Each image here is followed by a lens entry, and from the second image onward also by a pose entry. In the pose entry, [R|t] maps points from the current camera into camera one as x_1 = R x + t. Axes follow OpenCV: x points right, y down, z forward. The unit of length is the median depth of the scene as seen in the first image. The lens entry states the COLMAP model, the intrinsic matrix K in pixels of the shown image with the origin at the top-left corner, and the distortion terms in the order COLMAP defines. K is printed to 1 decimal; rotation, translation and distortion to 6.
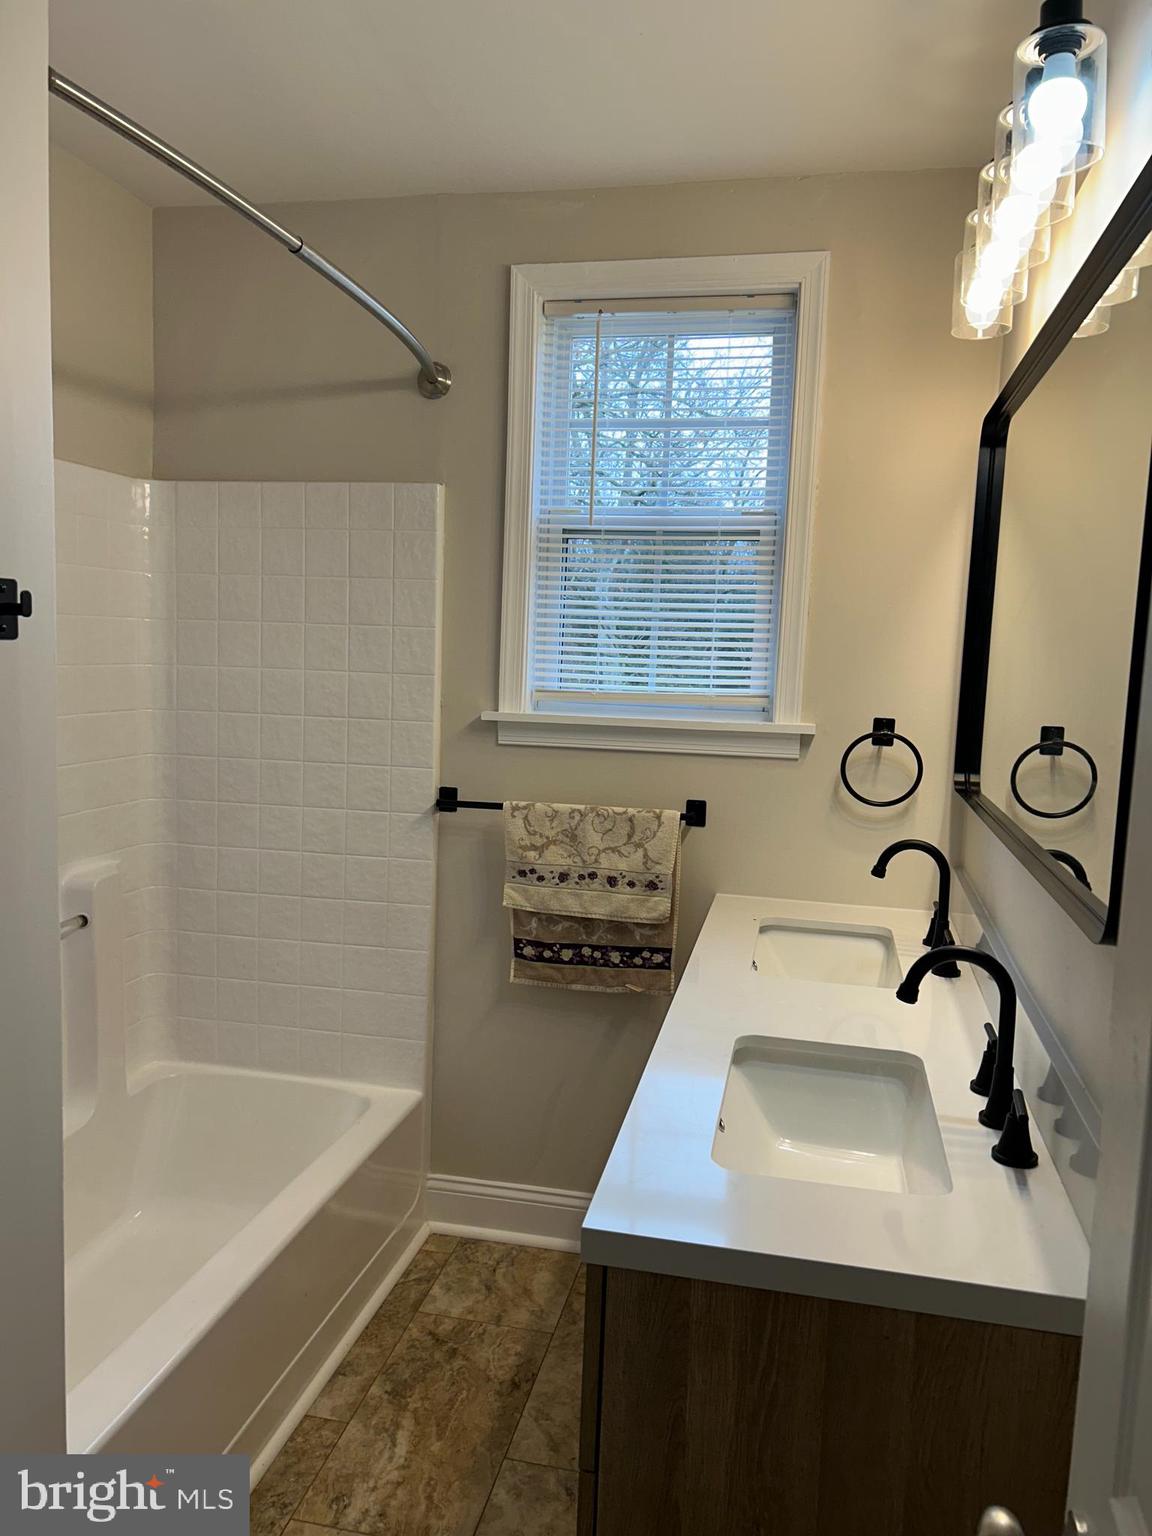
lens RADIAL K [[1158.3, 0, 576.0], [0, 1158.3, 768.0], [0, 0, 1]] dist [0.066453, -0.053008]
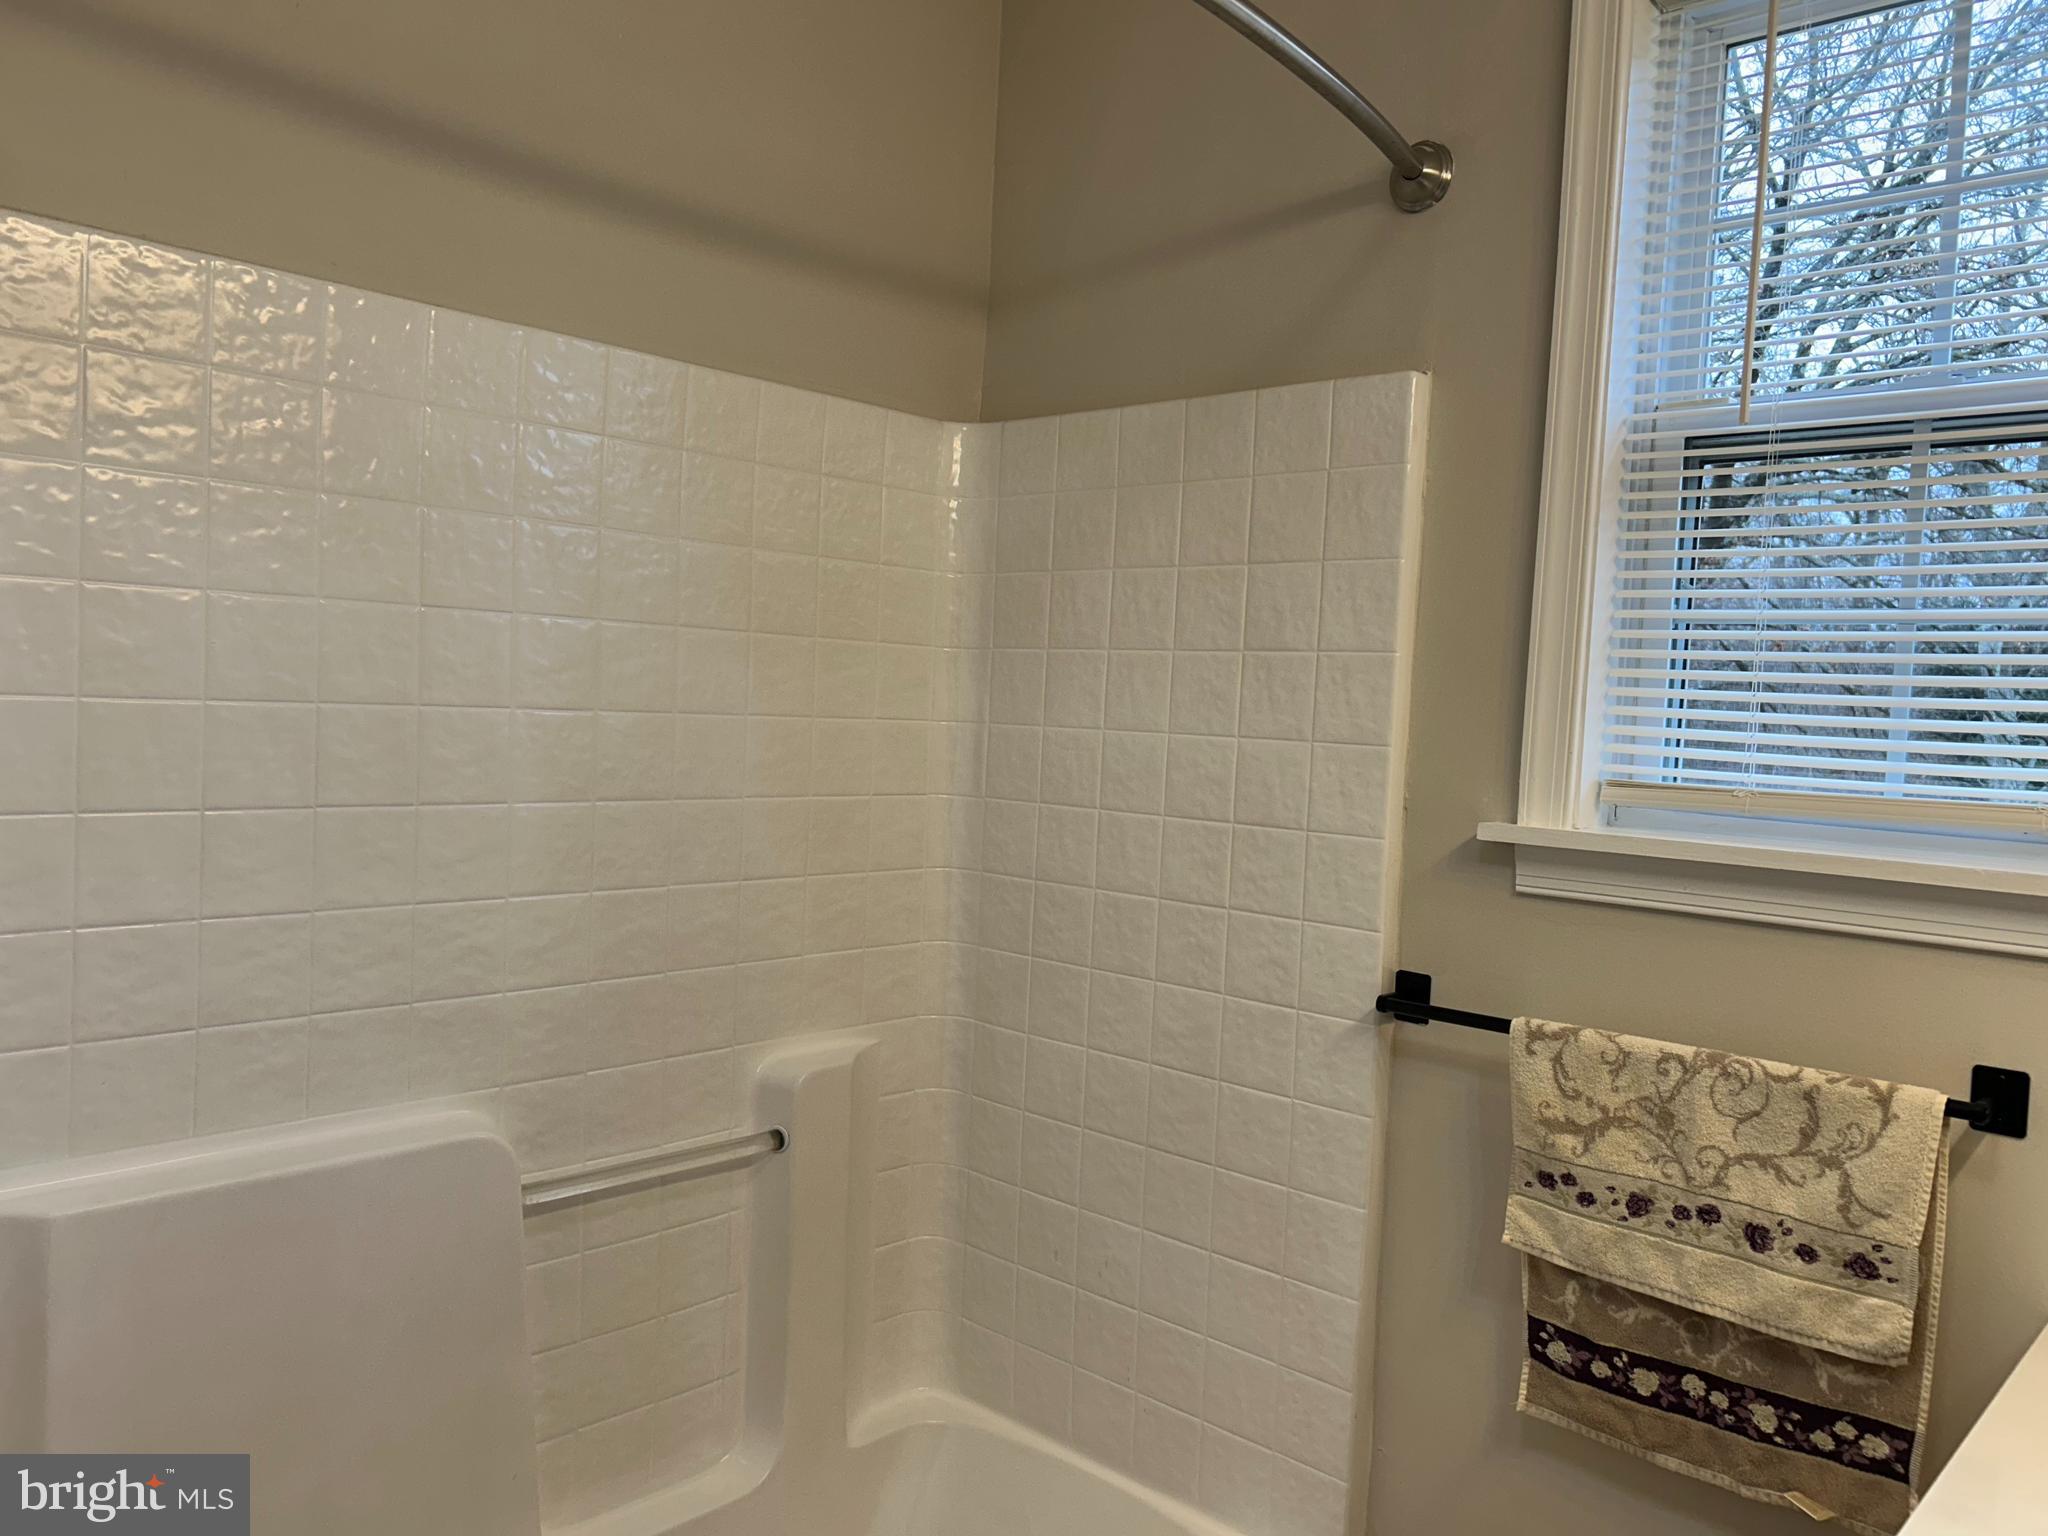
lens RADIAL K [[1515.4, 0, 1020.1], [0, 1515.4, 762.1], [0, 0, 1]] dist [0.027396, -0.043164]
pose [[0.845239, 0.023742, -0.533861, 0.094743], [-0.065309, 0.996113, -0.059101, -0.024233], [0.530383, 0.084821, 0.843504, 0.367211]]
